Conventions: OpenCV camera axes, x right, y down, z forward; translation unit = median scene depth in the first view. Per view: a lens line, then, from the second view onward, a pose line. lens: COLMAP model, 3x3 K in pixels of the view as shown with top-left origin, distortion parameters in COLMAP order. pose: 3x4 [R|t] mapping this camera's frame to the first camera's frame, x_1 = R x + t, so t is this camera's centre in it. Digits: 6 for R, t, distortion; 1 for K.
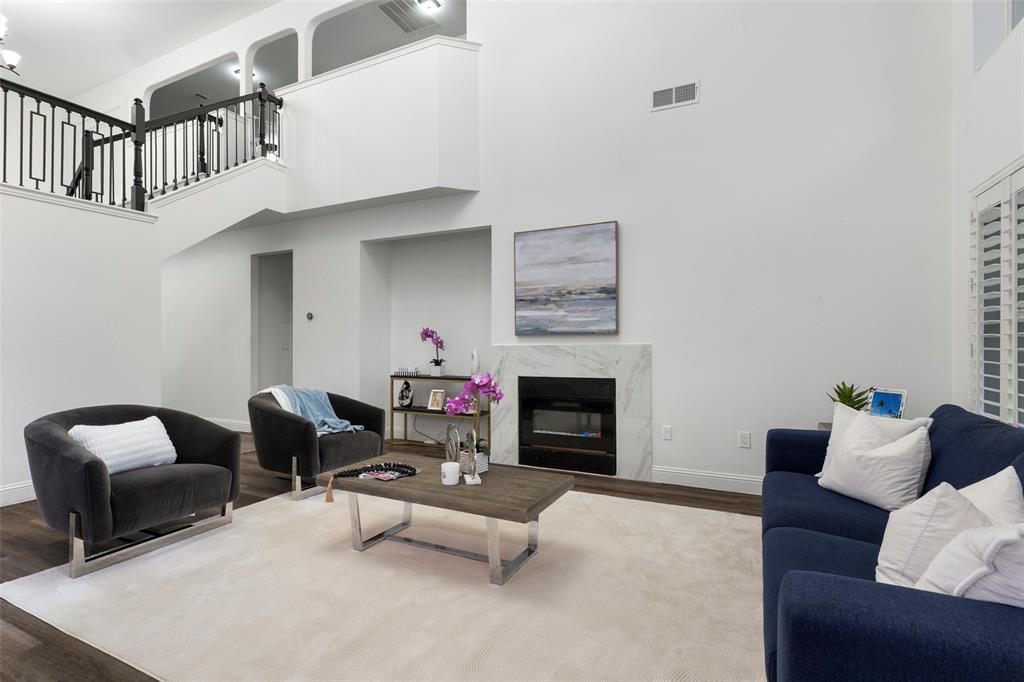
lens RADIAL K [[495.0, 0, 511.9], [0, 495.0, 341.8], [0, 0, 1]] dist [0.000840, -0.001815]
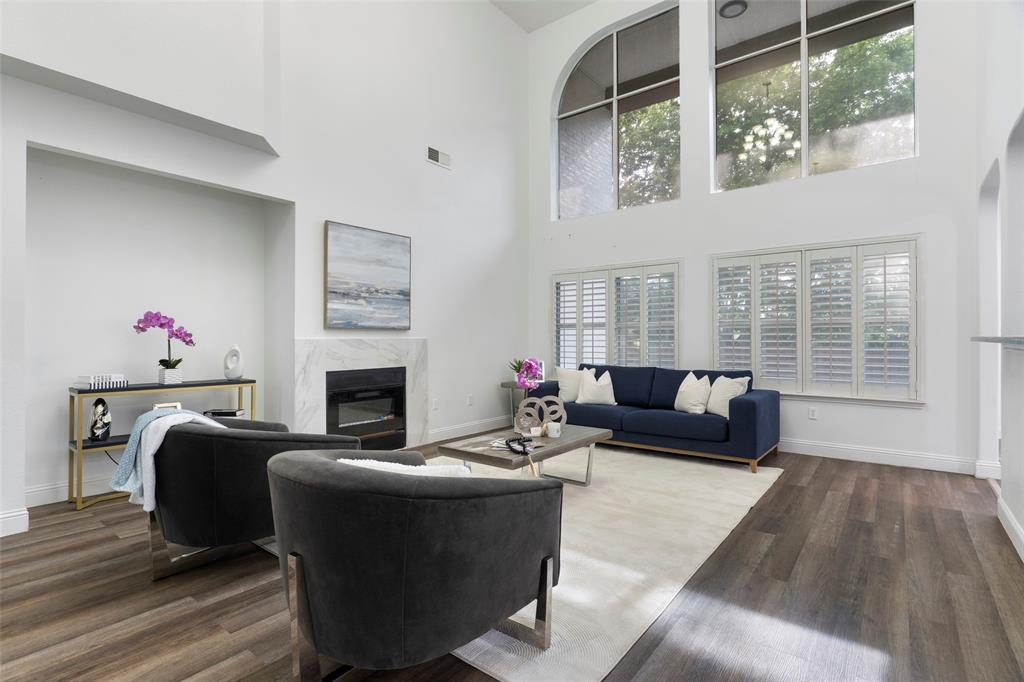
lens RADIAL K [[499.1, 0, 512.1], [0, 499.1, 339.4], [0, 0, 1]] dist [0.001569, 0.000102]
pose [[0.204096, 0.005109, 0.978938, -0.895512], [-0.003237, 0.999984, -0.004544, 0.011790], [-0.978946, -0.002241, 0.204109, 0.478648]]
